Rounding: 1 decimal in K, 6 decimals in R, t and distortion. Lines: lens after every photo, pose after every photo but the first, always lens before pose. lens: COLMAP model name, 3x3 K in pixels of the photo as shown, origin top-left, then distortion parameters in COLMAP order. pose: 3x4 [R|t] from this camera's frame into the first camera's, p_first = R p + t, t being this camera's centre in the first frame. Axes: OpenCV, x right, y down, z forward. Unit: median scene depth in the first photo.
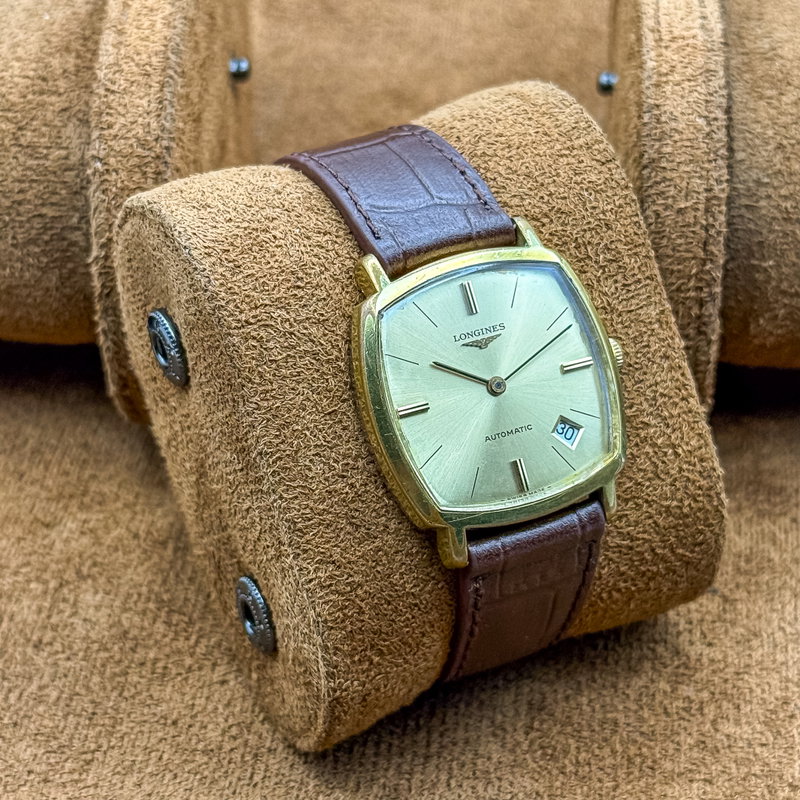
lens RADIAL K [[2260.8, 0, 400.0], [0, 2260.8, 400.0], [0, 0, 1]] dist [-0.067941, -0.127784]
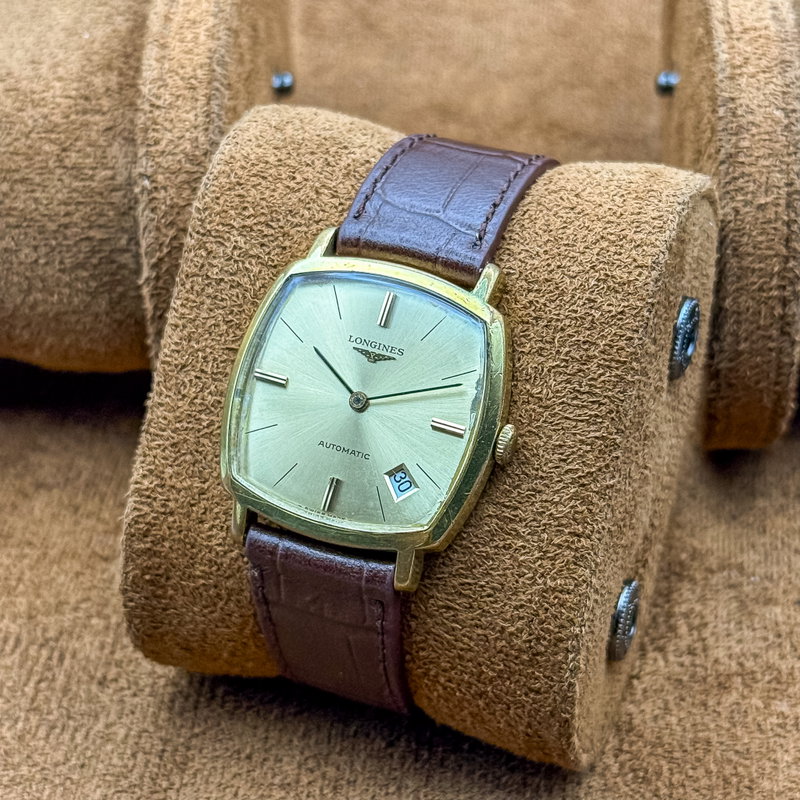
lens RADIAL K [[2260.8, 0, 400.0], [0, 2260.8, 400.0], [0, 0, 1]] dist [-0.067941, -0.127784]
pose [[0.657176, 0.439332, -0.612460, 0.615368], [-0.460867, 0.877186, 0.134710, -0.138119], [0.596423, 0.193734, 0.778939, 0.255686]]
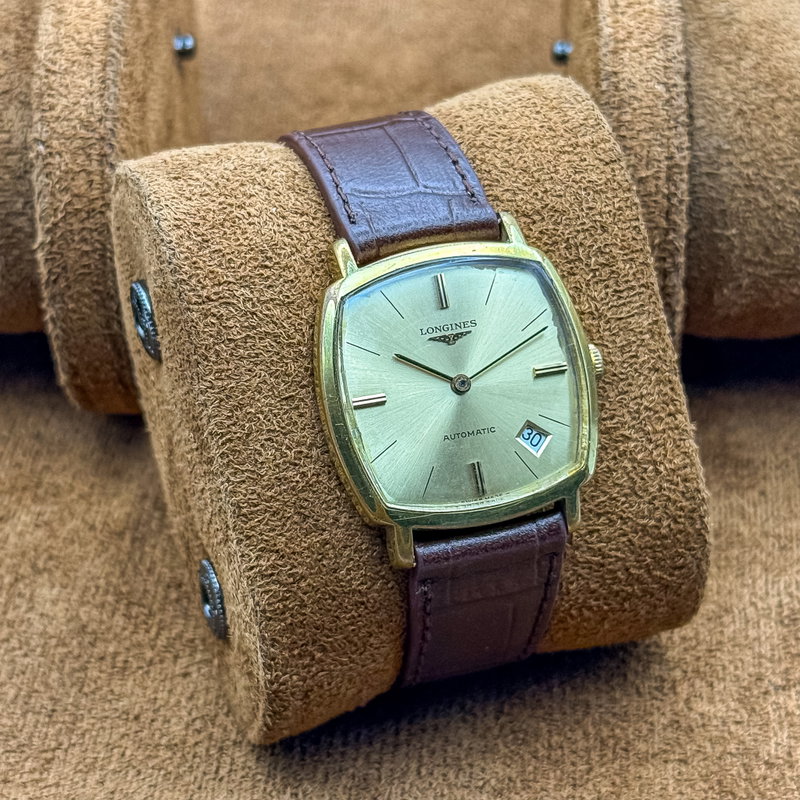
lens RADIAL K [[2260.8, 0, 400.0], [0, 2260.8, 400.0], [0, 0, 1]] dist [-0.067941, -0.127784]
pose [[0.990631, 0.080169, -0.110558, 0.119370], [-0.080410, 0.996759, 0.002279, 0.000408], [0.110383, 0.006632, 0.993867, 0.037429]]
